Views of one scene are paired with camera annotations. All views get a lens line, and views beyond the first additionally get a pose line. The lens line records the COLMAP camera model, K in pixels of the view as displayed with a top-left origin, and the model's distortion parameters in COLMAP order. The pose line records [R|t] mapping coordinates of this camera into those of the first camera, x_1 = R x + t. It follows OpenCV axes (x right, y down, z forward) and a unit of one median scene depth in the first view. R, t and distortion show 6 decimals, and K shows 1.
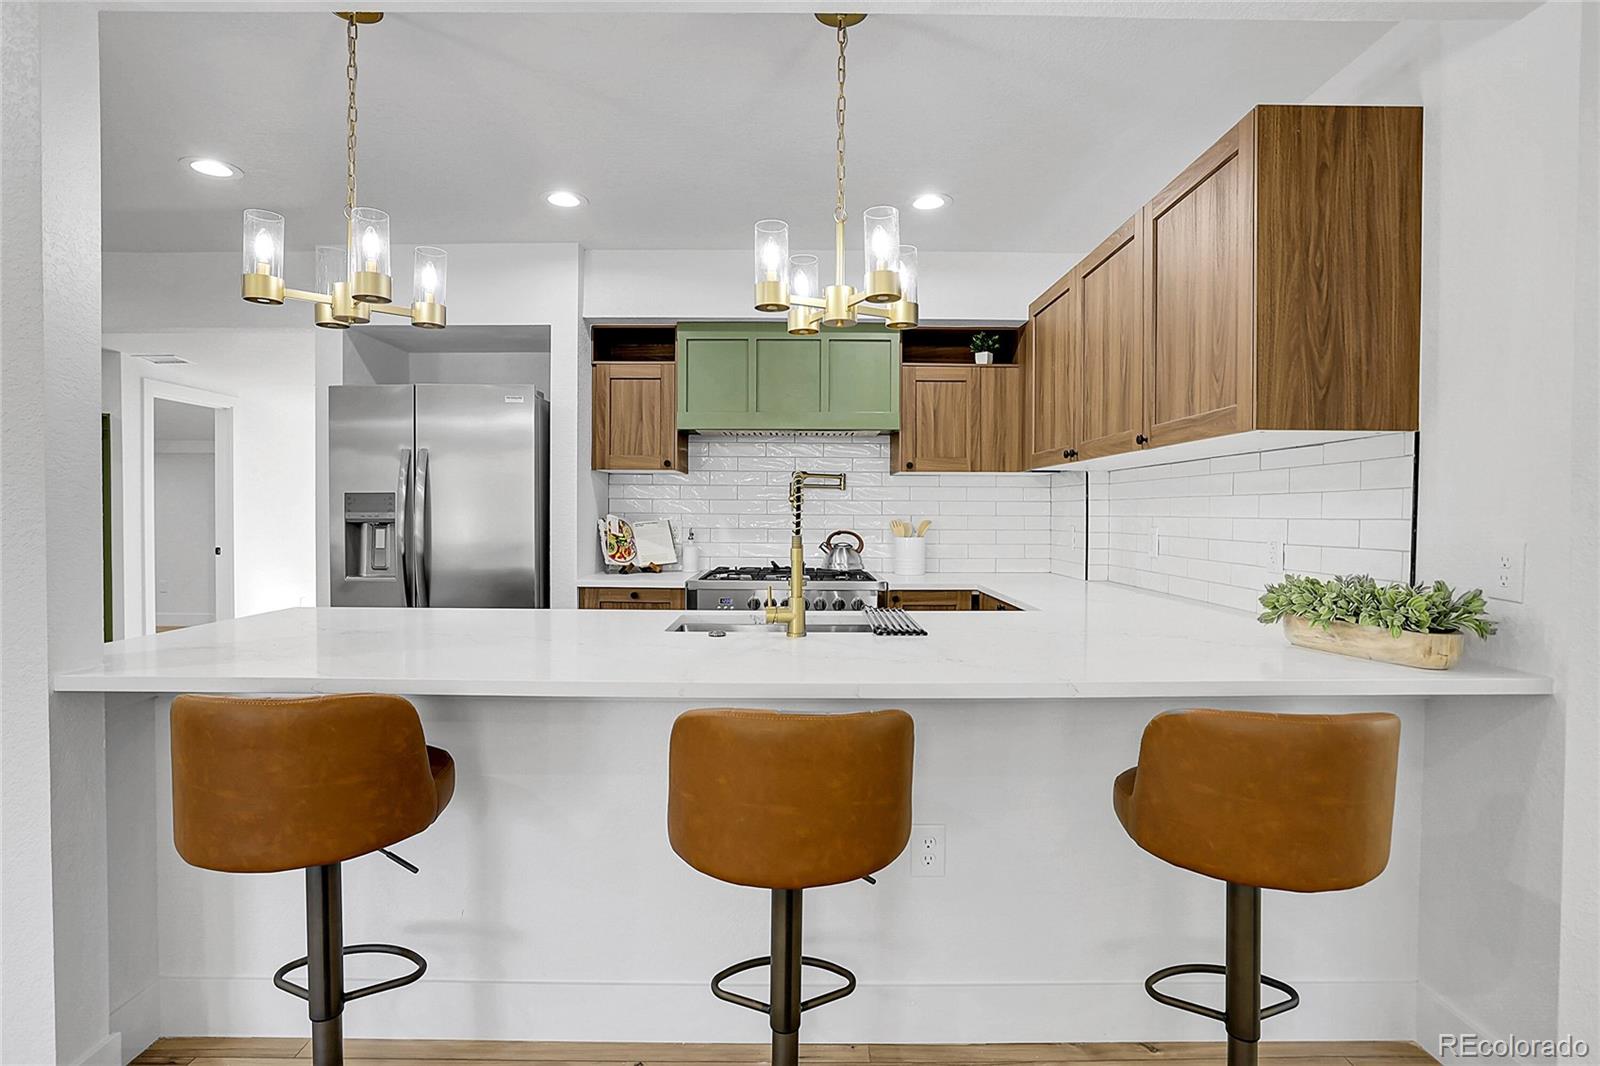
lens RADIAL K [[835.7, 0, 791.9], [0, 835.7, 519.5], [0, 0, 1]] dist [0.001465, -0.000026]
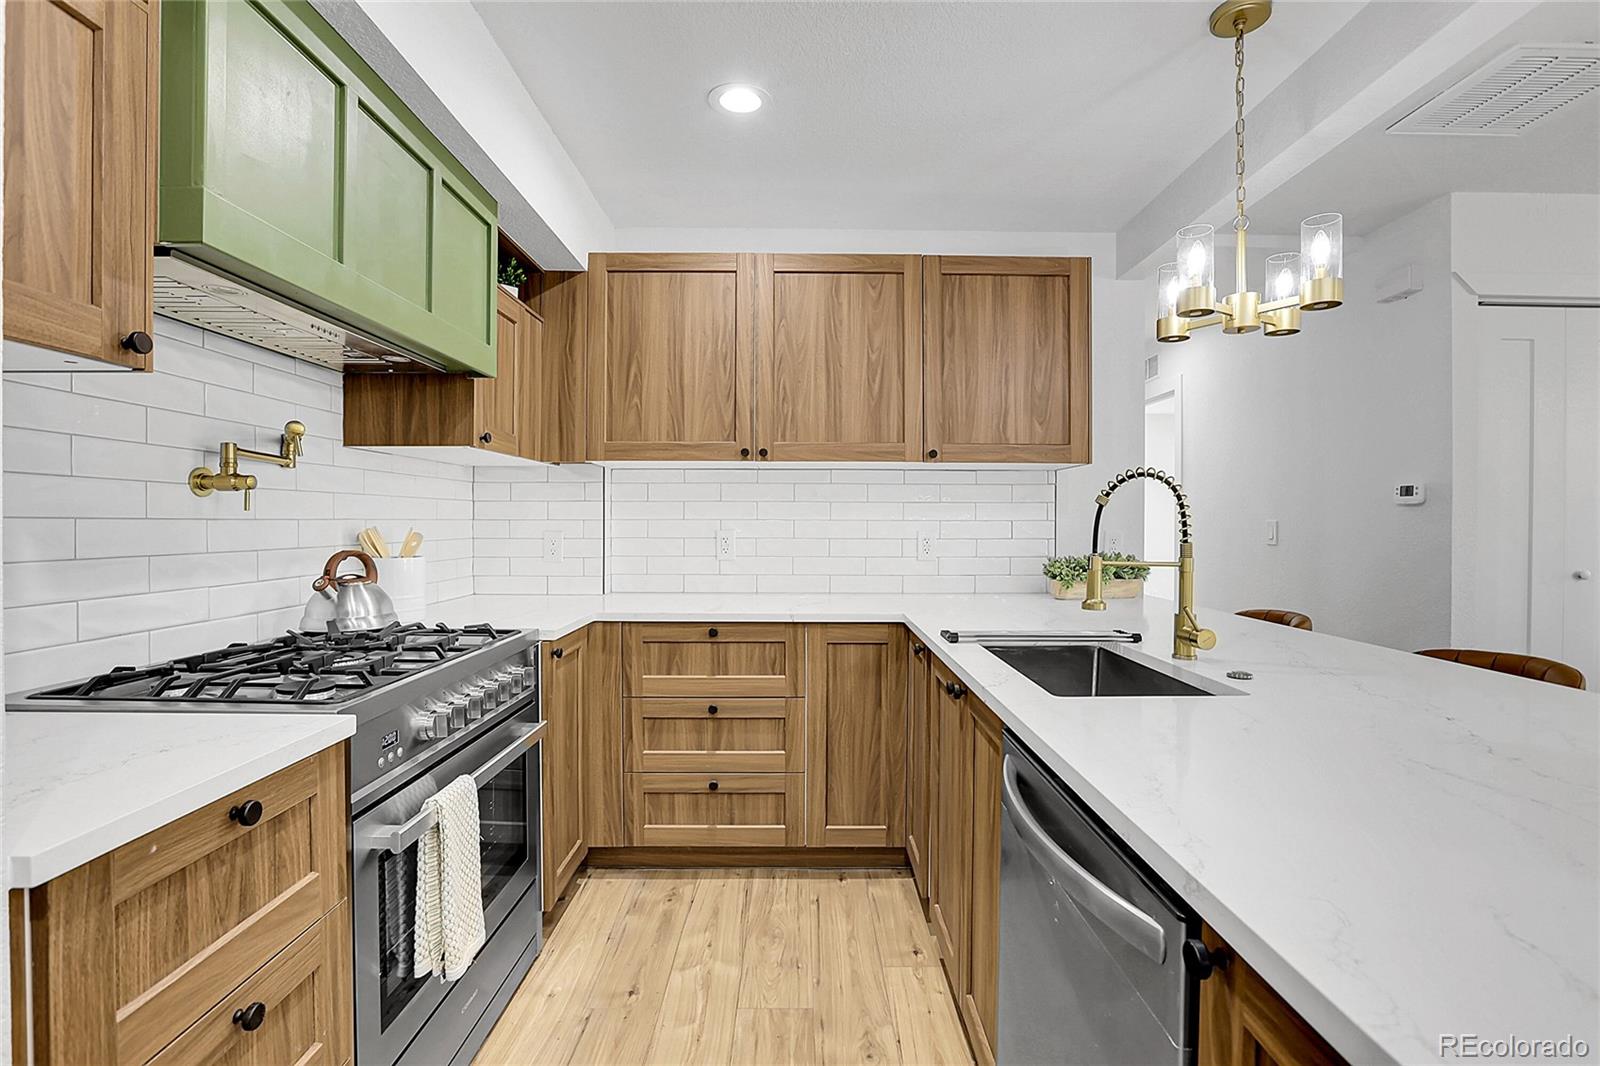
lens RADIAL K [[729.3, 0, 792.1], [0, 729.3, 528.9], [0, 0, 1]] dist [-0.051506, 0.015267]
pose [[-0.008051, -0.016132, 0.999837, -0.414662], [0.004559, 0.999859, 0.016170, -0.005446], [-0.999957, 0.004688, -0.007977, 0.830856]]
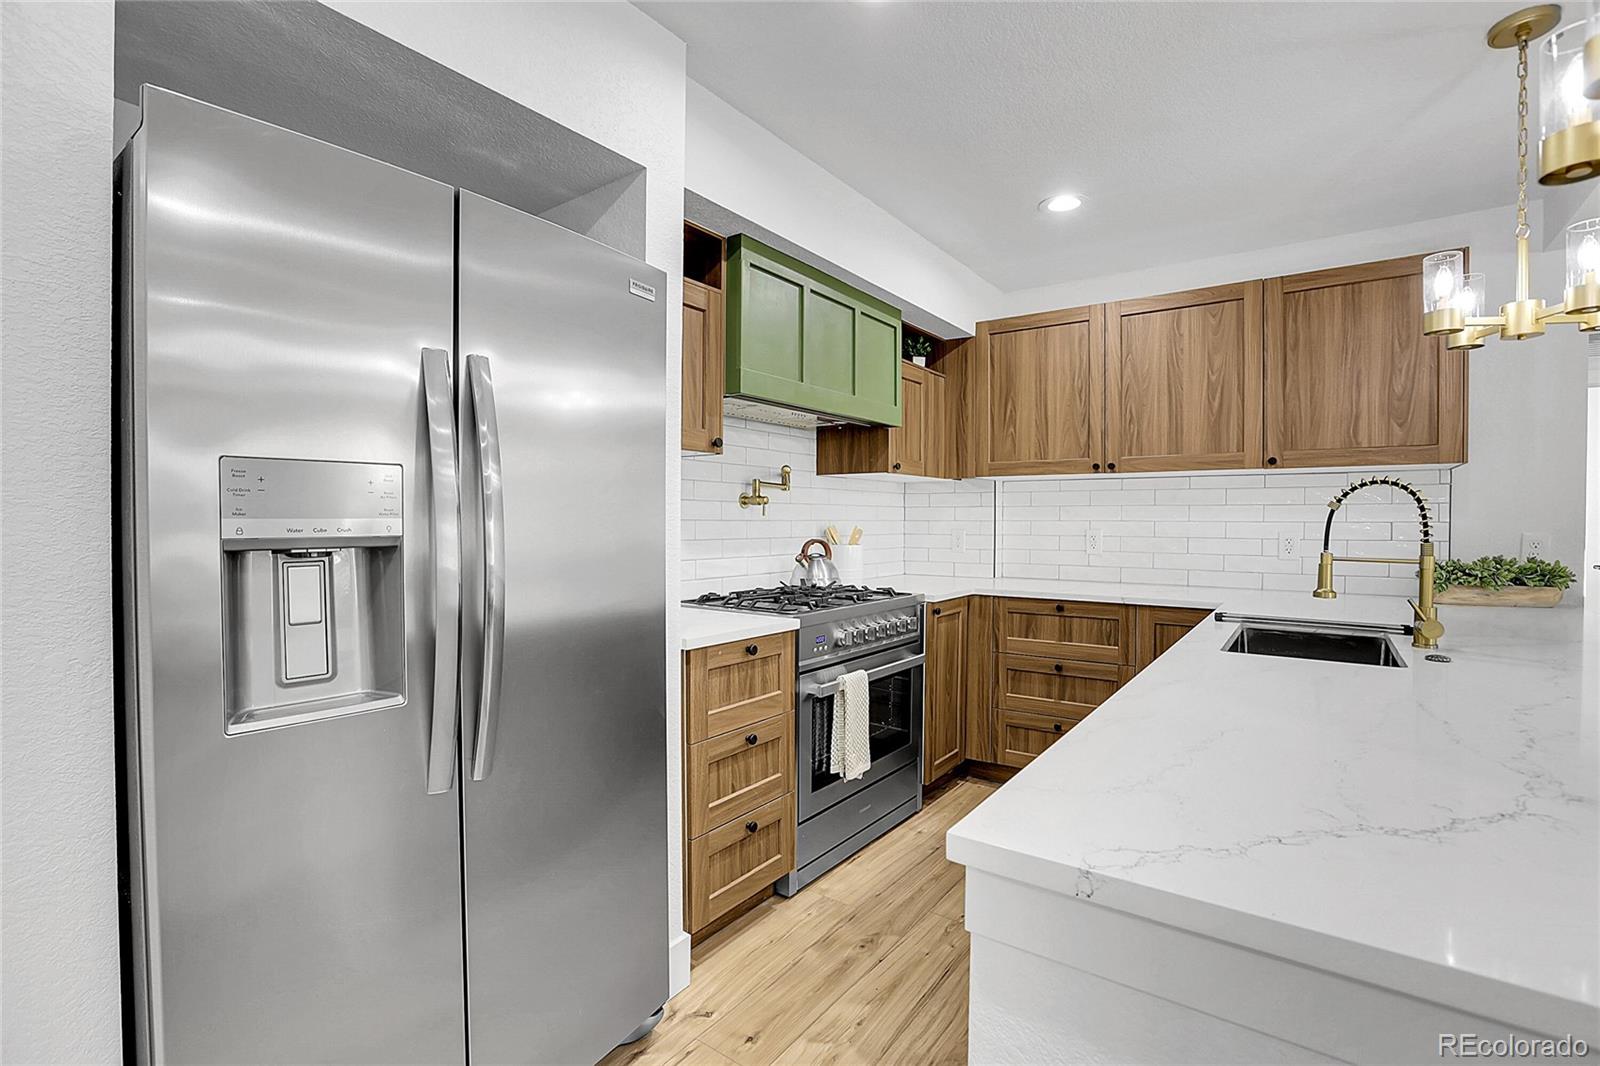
lens RADIAL K [[729.3, 0, 819.4], [0, 729.3, 527.4], [0, 0, 1]] dist [-0.051506, 0.015267]
pose [[0.568397, -0.012051, 0.822666, -0.606280], [0.006063, 0.999927, 0.010458, -0.006454], [-0.822732, -0.000956, 0.568429, 0.652630]]
